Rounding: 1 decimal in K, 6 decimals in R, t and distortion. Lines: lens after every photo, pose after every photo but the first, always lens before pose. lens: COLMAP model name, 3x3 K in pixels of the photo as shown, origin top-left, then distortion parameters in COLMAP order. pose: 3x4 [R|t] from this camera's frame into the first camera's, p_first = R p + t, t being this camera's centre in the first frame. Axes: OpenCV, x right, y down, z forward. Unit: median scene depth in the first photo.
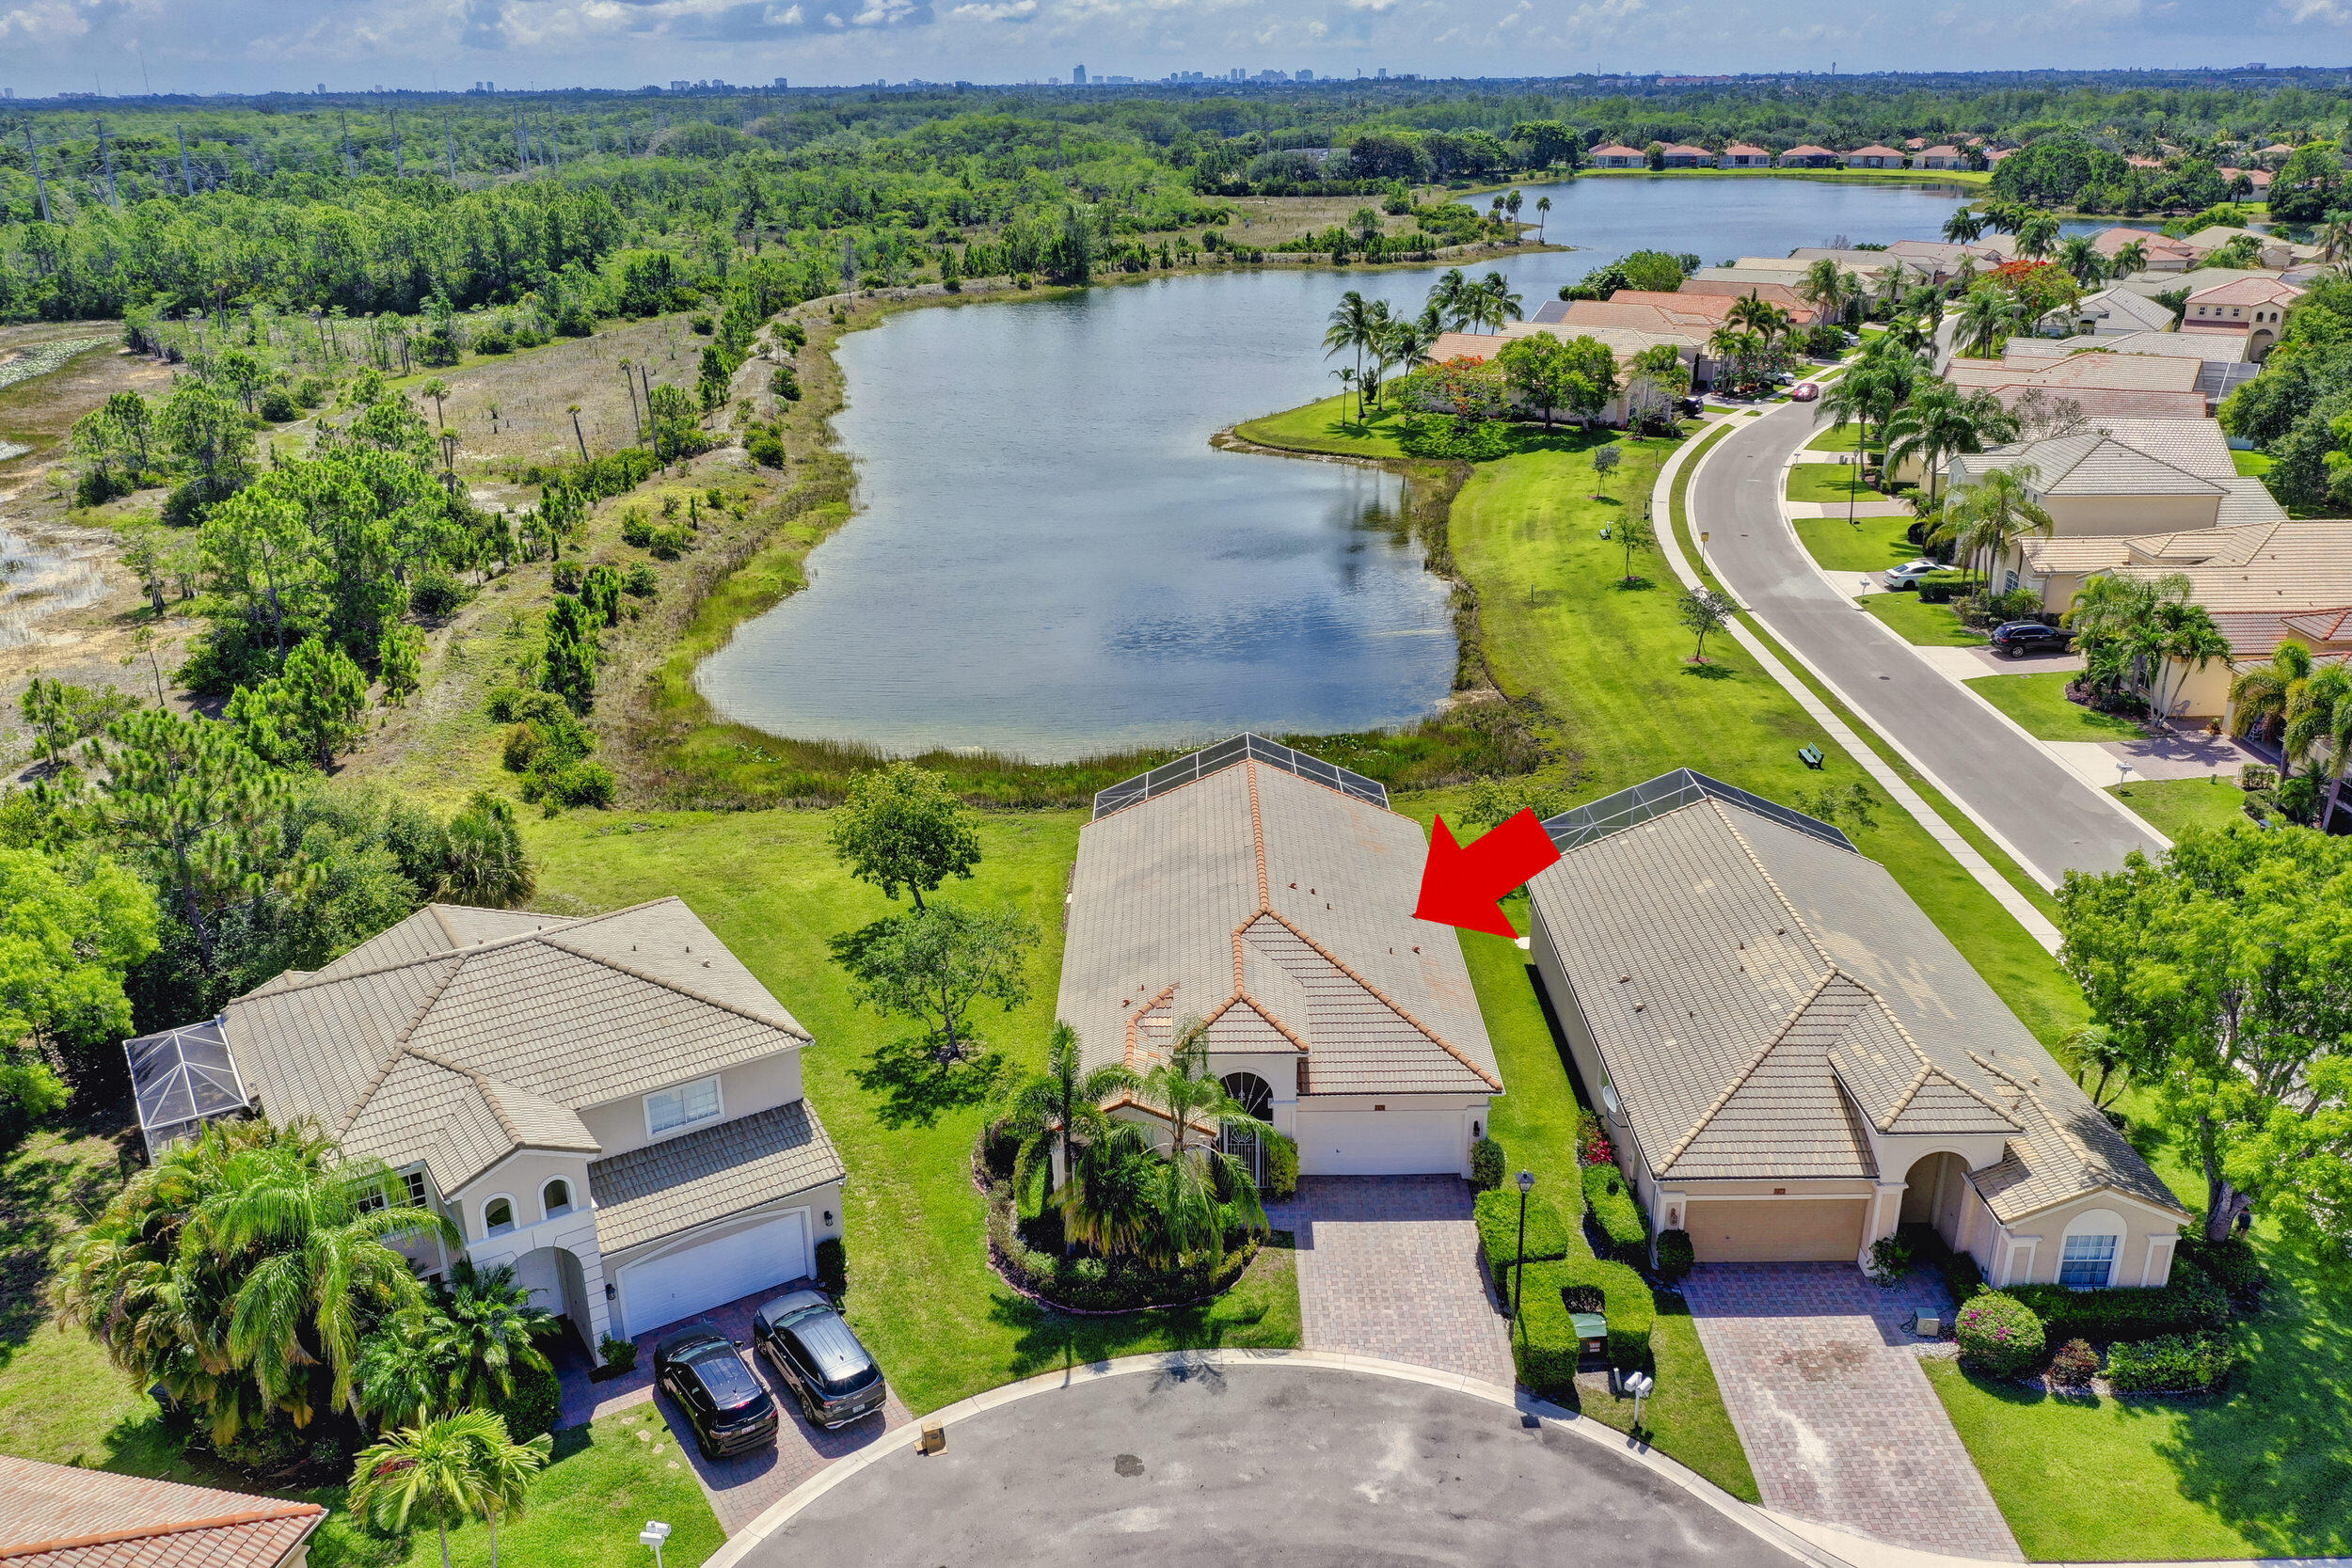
lens RADIAL K [[1852.6, 0, 1176.0], [0, 1852.6, 784.0], [0, 0, 1]] dist [-0.000634, 0.003598]
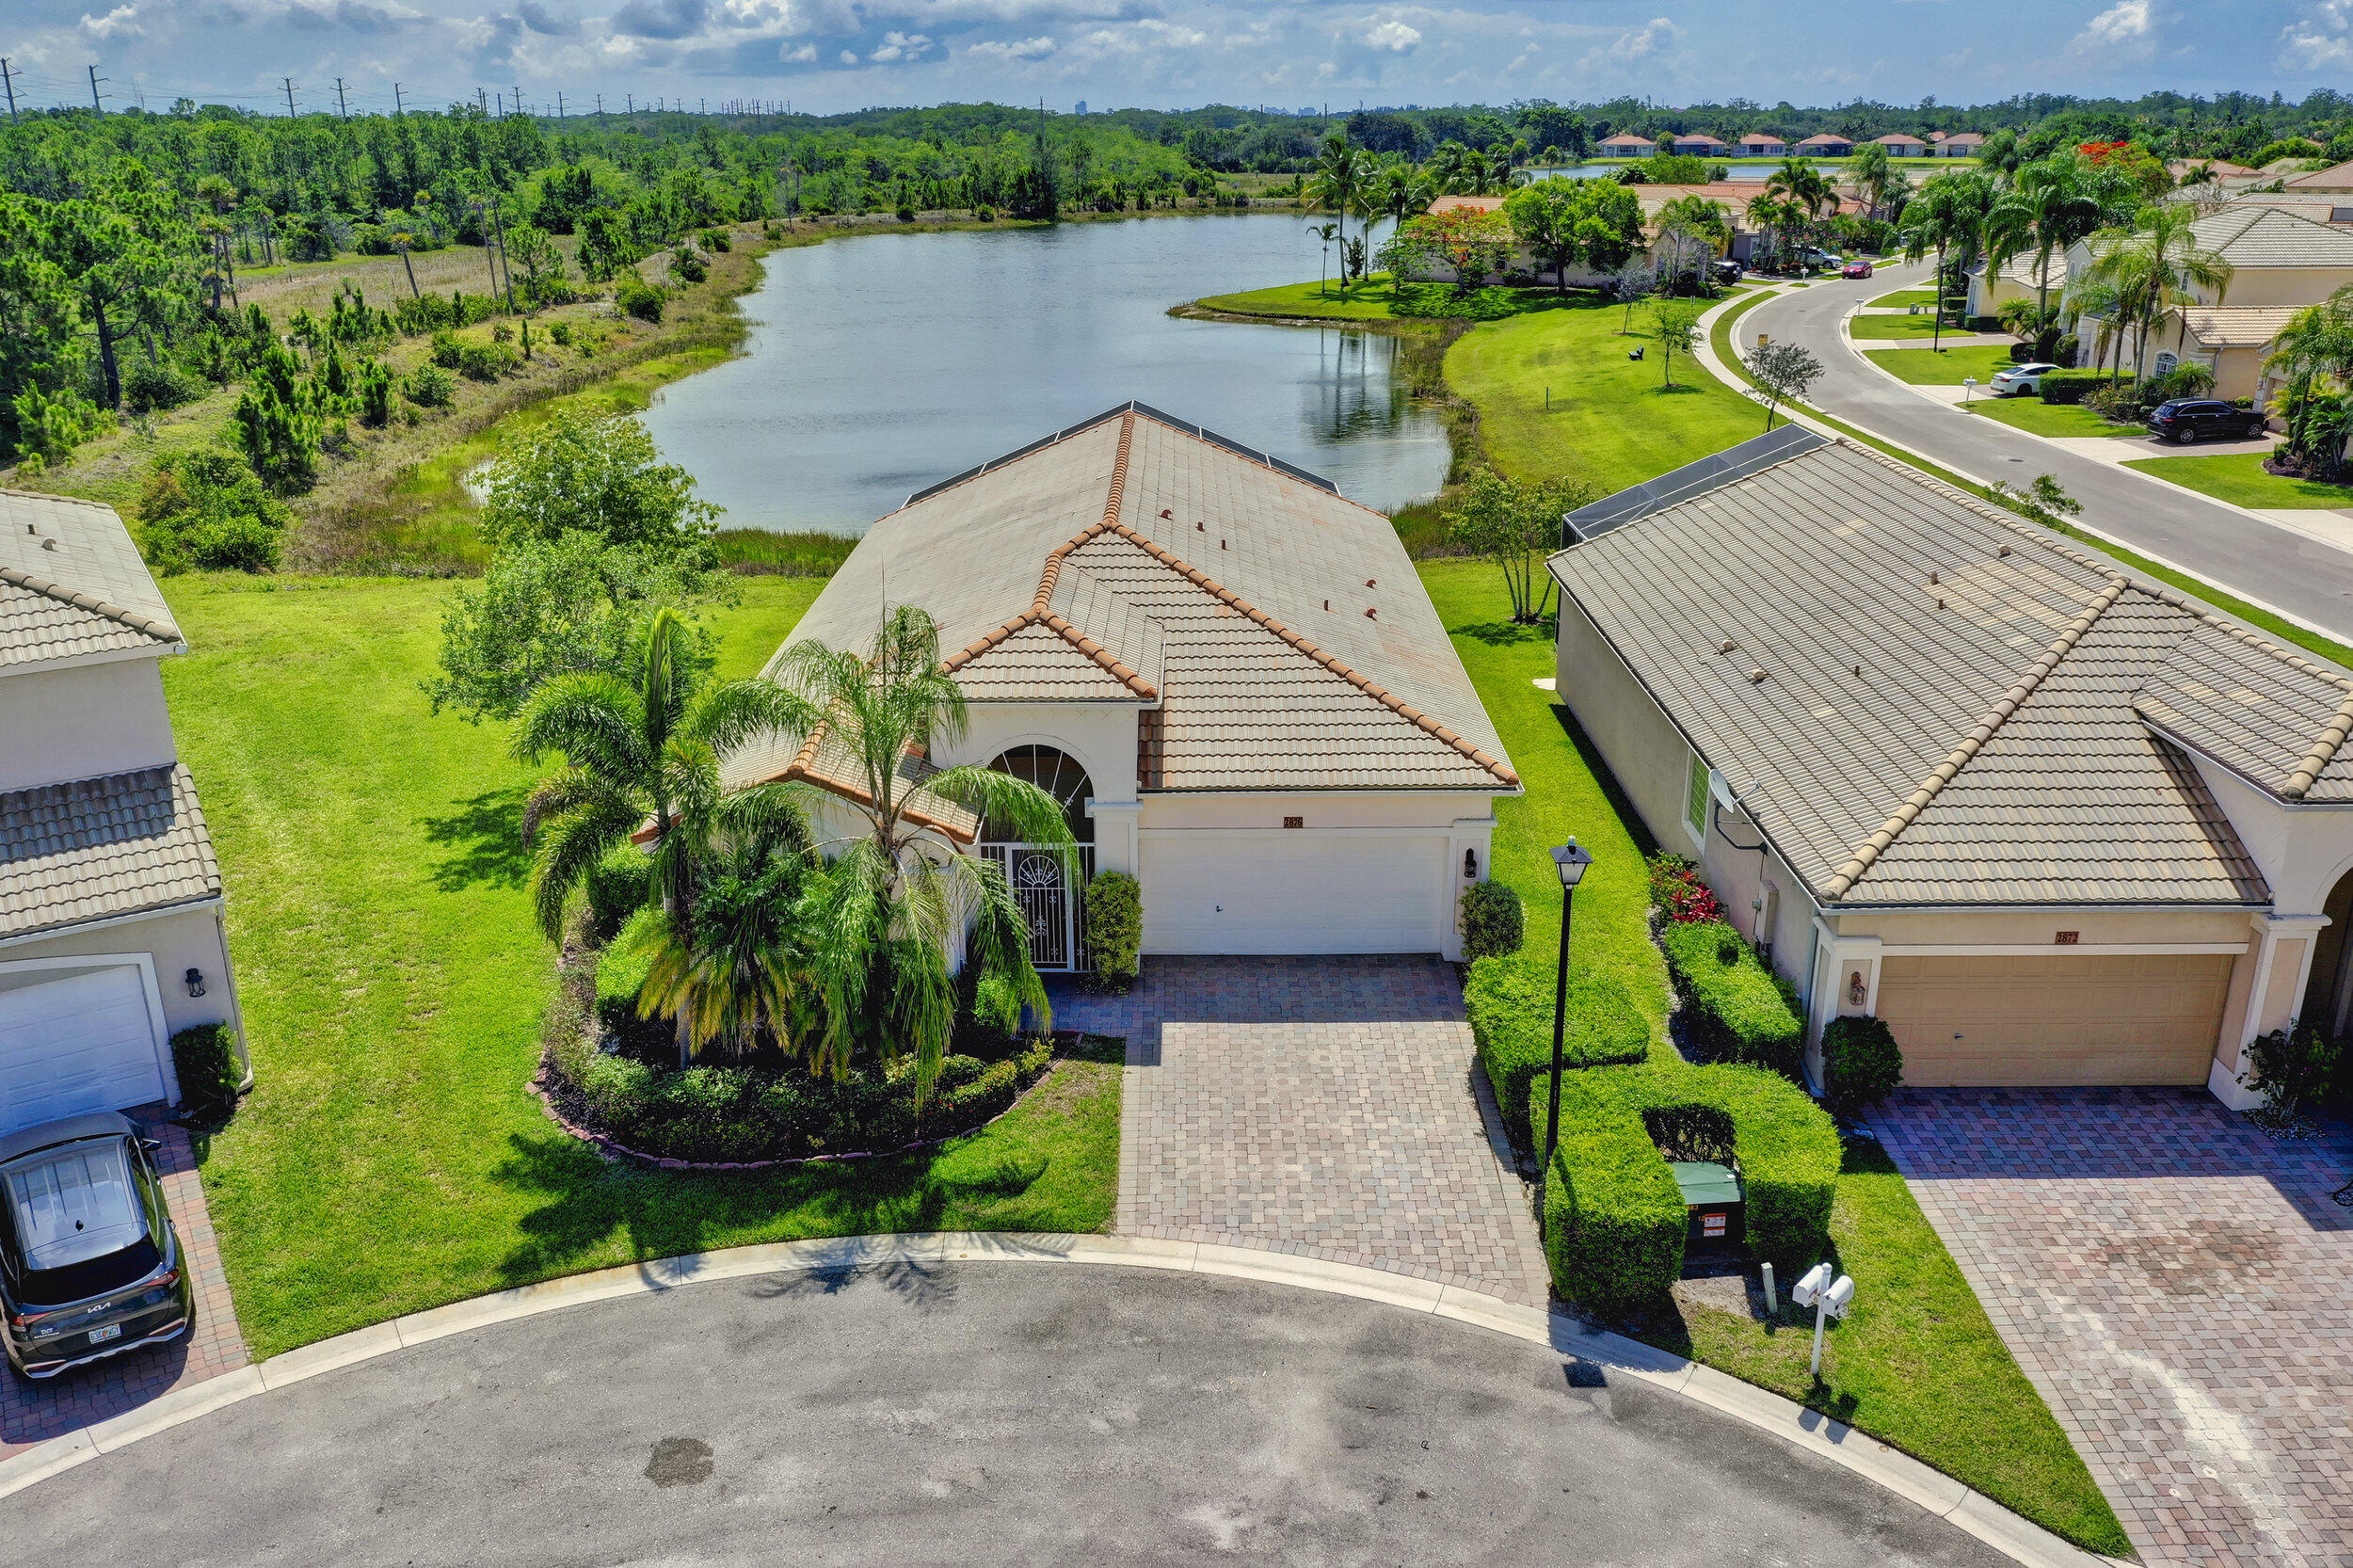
lens RADIAL K [[1876.9, 0, 1176.5], [0, 1876.9, 784.0], [0, 0, 1]] dist [-0.000813, 0.000137]
pose [[0.999982, 0.005914, 0.001228, 0.076616], [-0.005886, 0.999741, -0.022000, 0.179890], [-0.001358, 0.021993, 0.999757, 0.458285]]
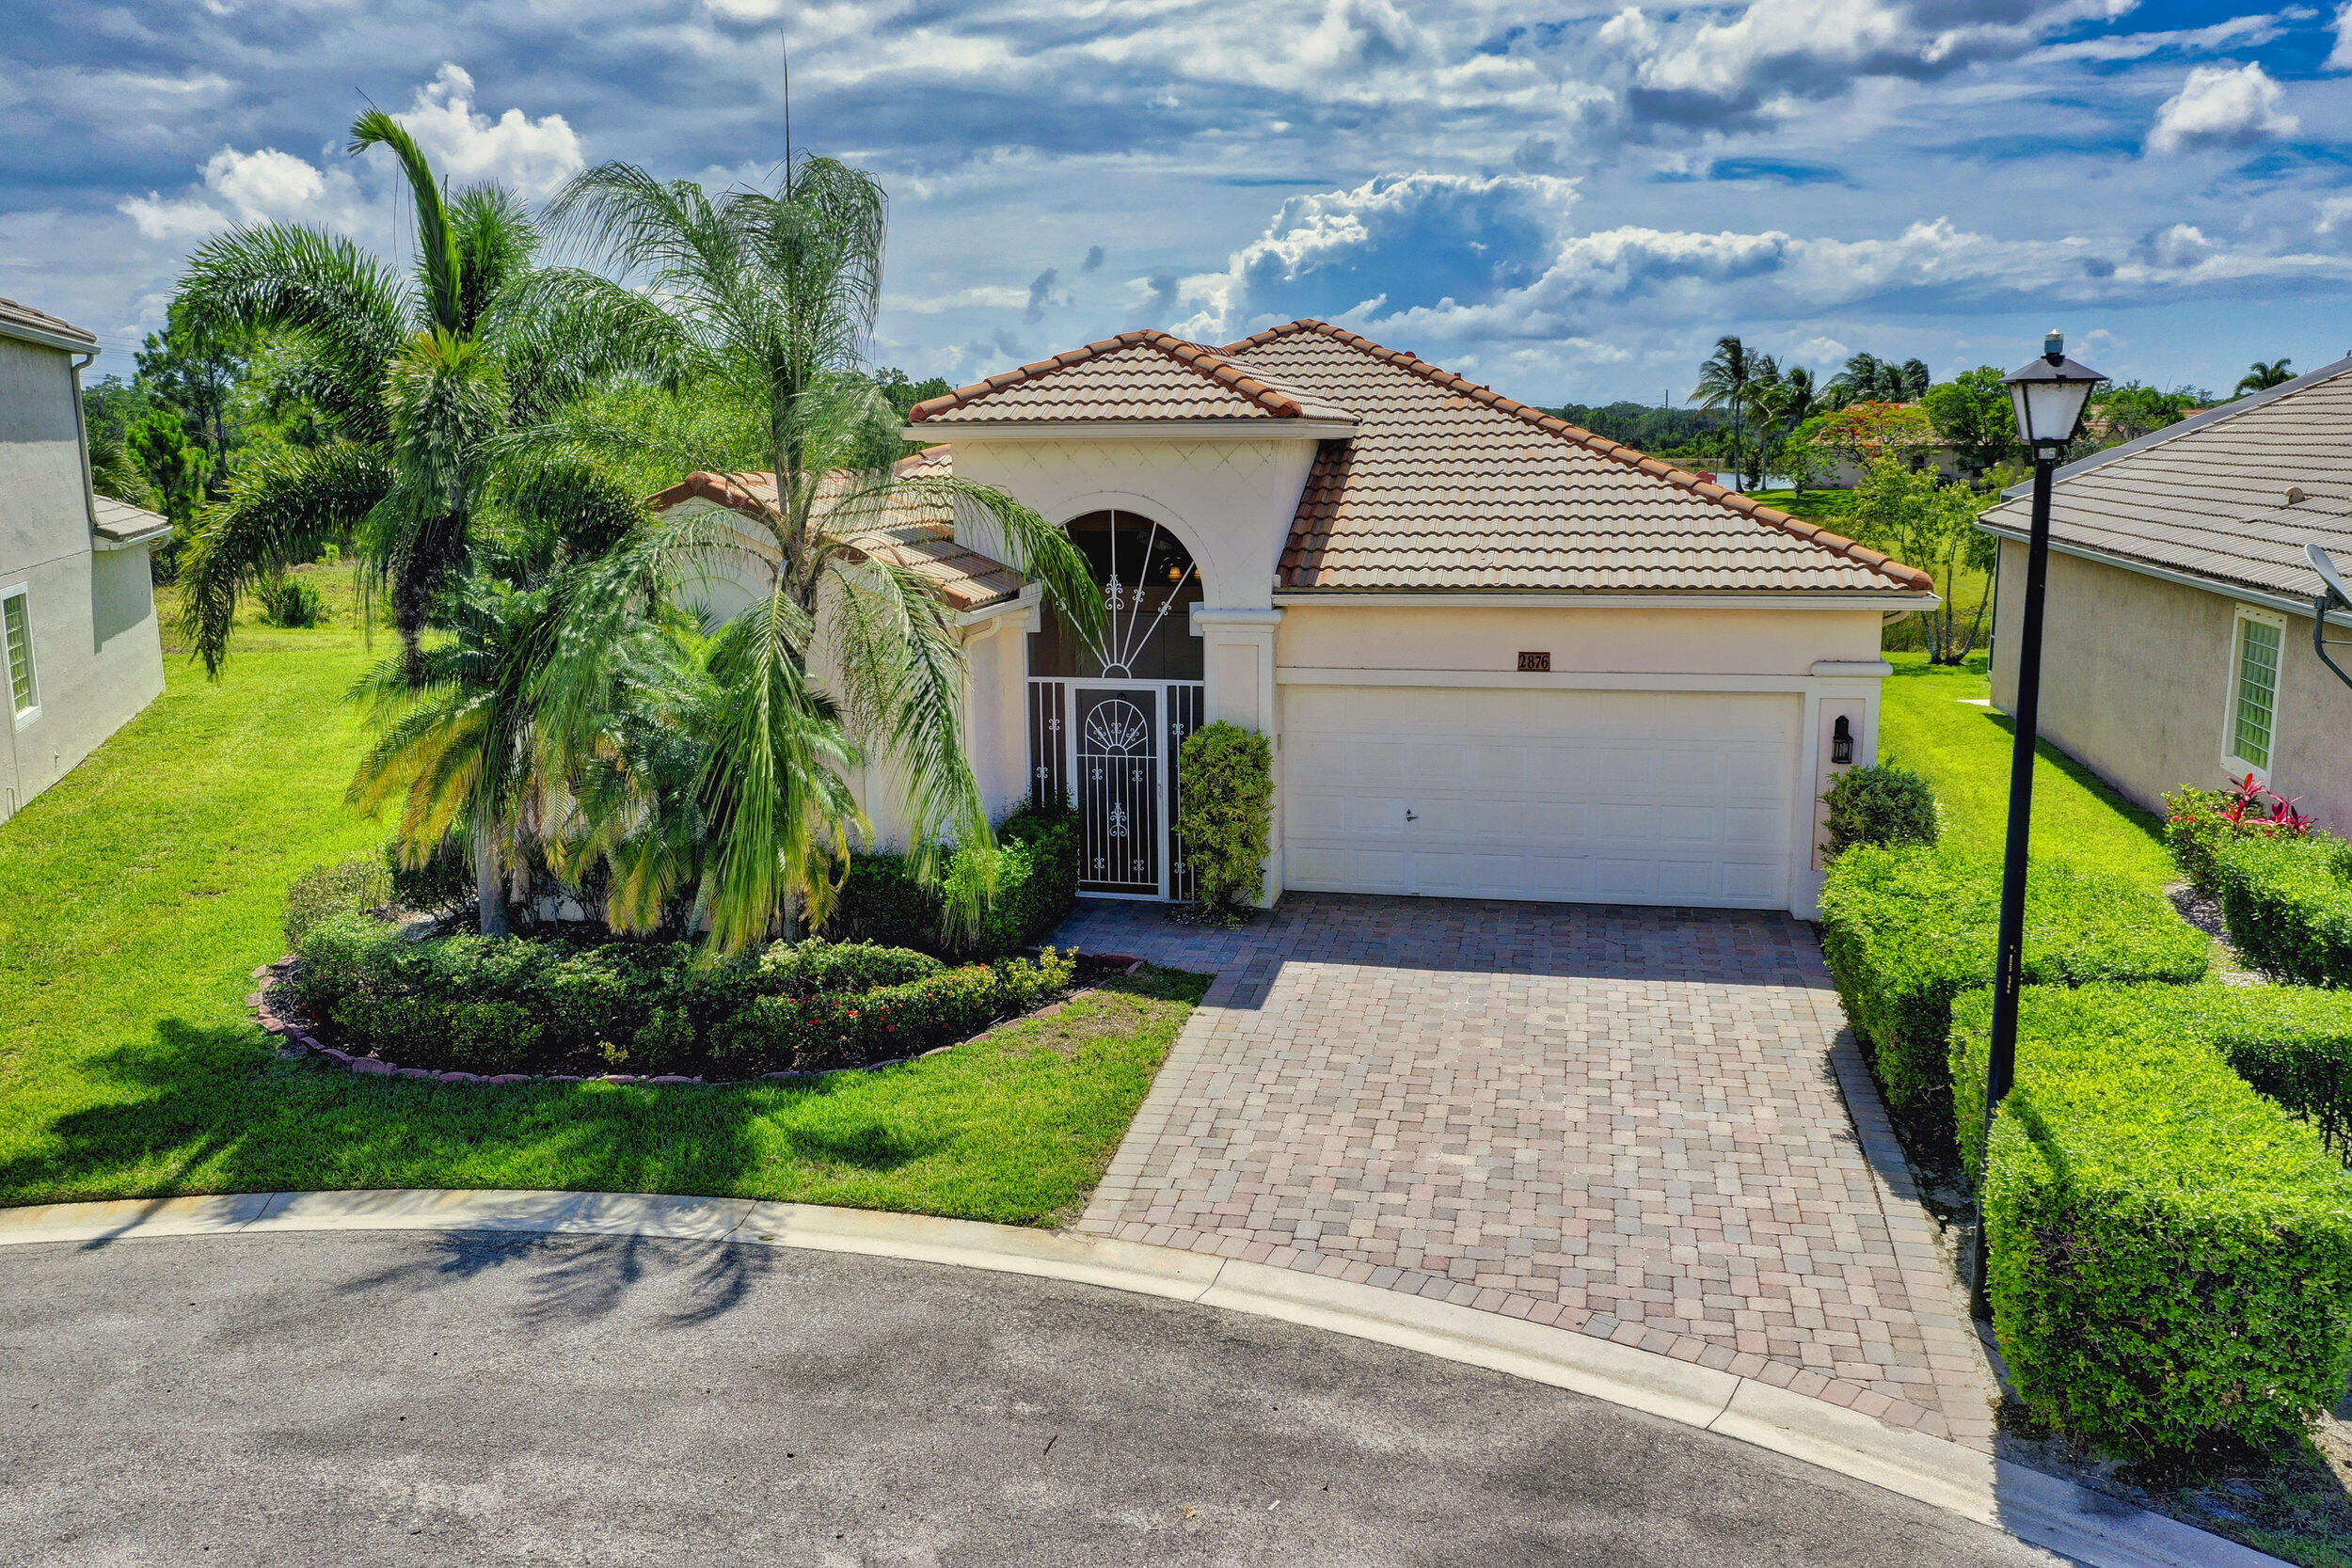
lens RADIAL K [[1875.9, 0, 1176.0], [0, 1875.9, 784.0], [0, 0, 1]] dist [-0.000813, 0.000137]
pose [[0.977684, 0.042040, -0.205834, 0.119971], [-0.077364, 0.982967, -0.166706, 0.262189], [0.195319, 0.178910, 0.964283, 0.686647]]
